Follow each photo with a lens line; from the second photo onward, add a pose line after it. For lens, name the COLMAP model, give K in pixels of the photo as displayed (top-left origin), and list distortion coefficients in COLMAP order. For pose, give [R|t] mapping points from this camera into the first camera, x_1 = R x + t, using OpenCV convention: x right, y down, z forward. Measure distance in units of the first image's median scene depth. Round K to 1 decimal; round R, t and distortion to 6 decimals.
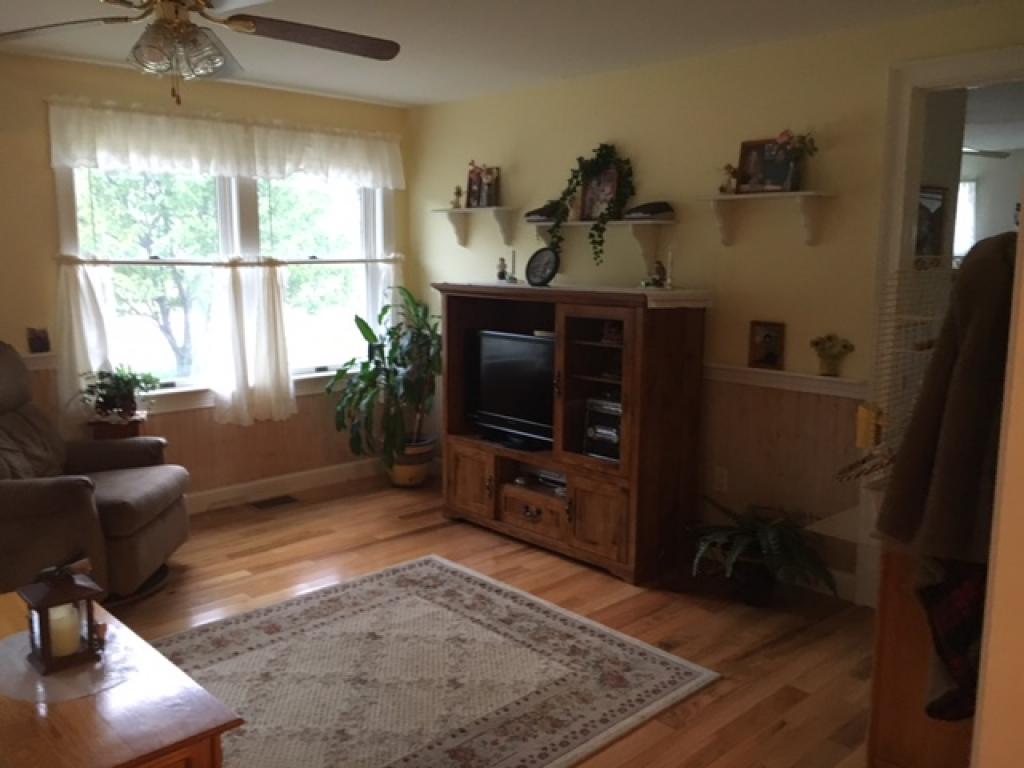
lens RADIAL K [[873.5, 0, 511.2], [0, 873.5, 386.0], [0, 0, 1]] dist [0.061814, -0.086866]
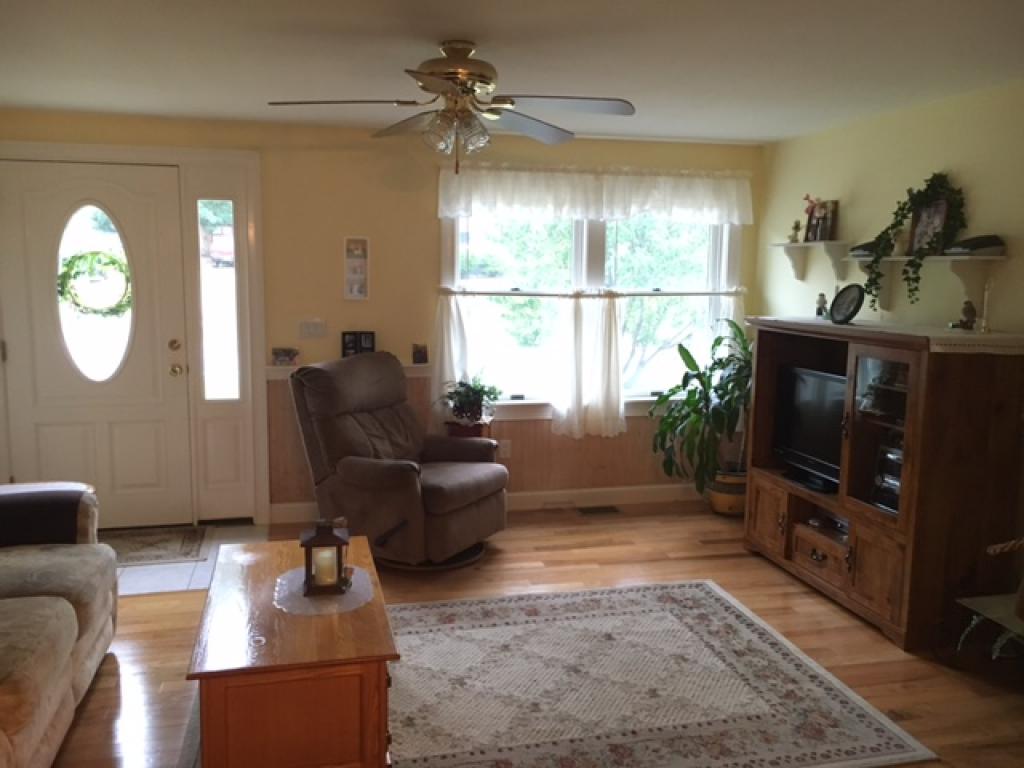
lens RADIAL K [[873.5, 0, 511.1], [0, 873.5, 385.1], [0, 0, 1]] dist [0.061814, -0.086866]
pose [[0.863419, 0.068977, -0.499749, 0.209820], [-0.083932, 0.996443, -0.007477, -0.008616], [0.497456, 0.048400, 0.866138, -0.021931]]
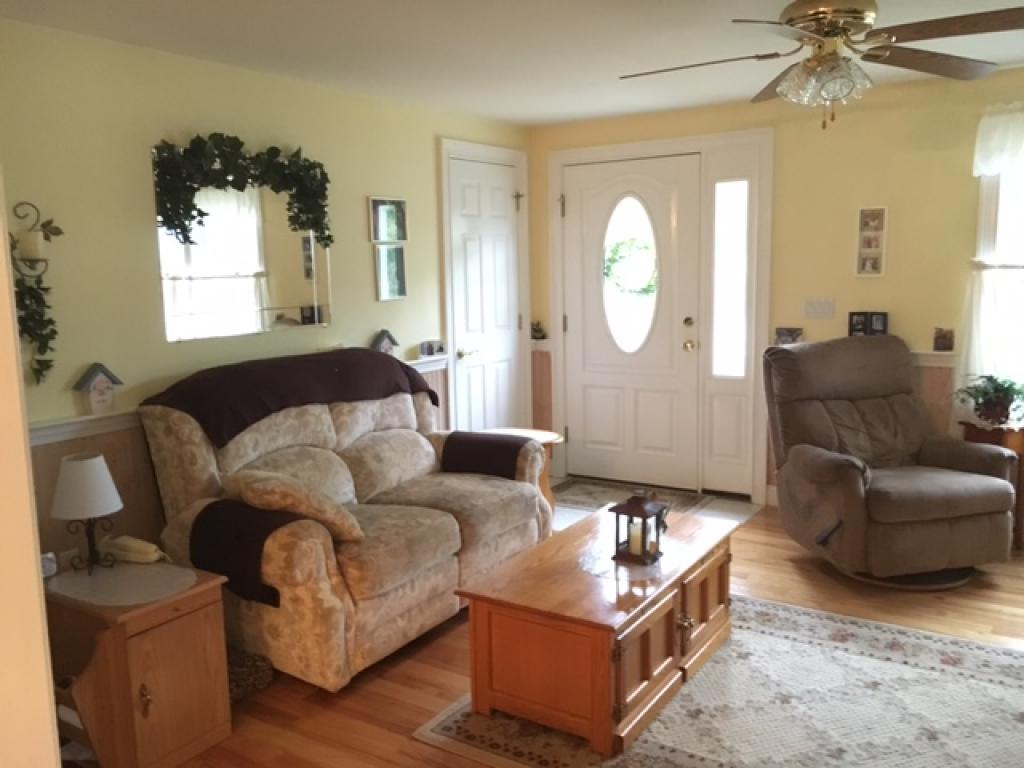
lens RADIAL K [[873.5, 0, 508.8], [0, 873.5, 387.3], [0, 0, 1]] dist [0.061814, -0.086866]
pose [[0.220174, 0.130977, -0.966627, 0.399198], [-0.127026, 0.986356, 0.104717, -0.039745], [0.967154, 0.099731, 0.233808, 0.239452]]
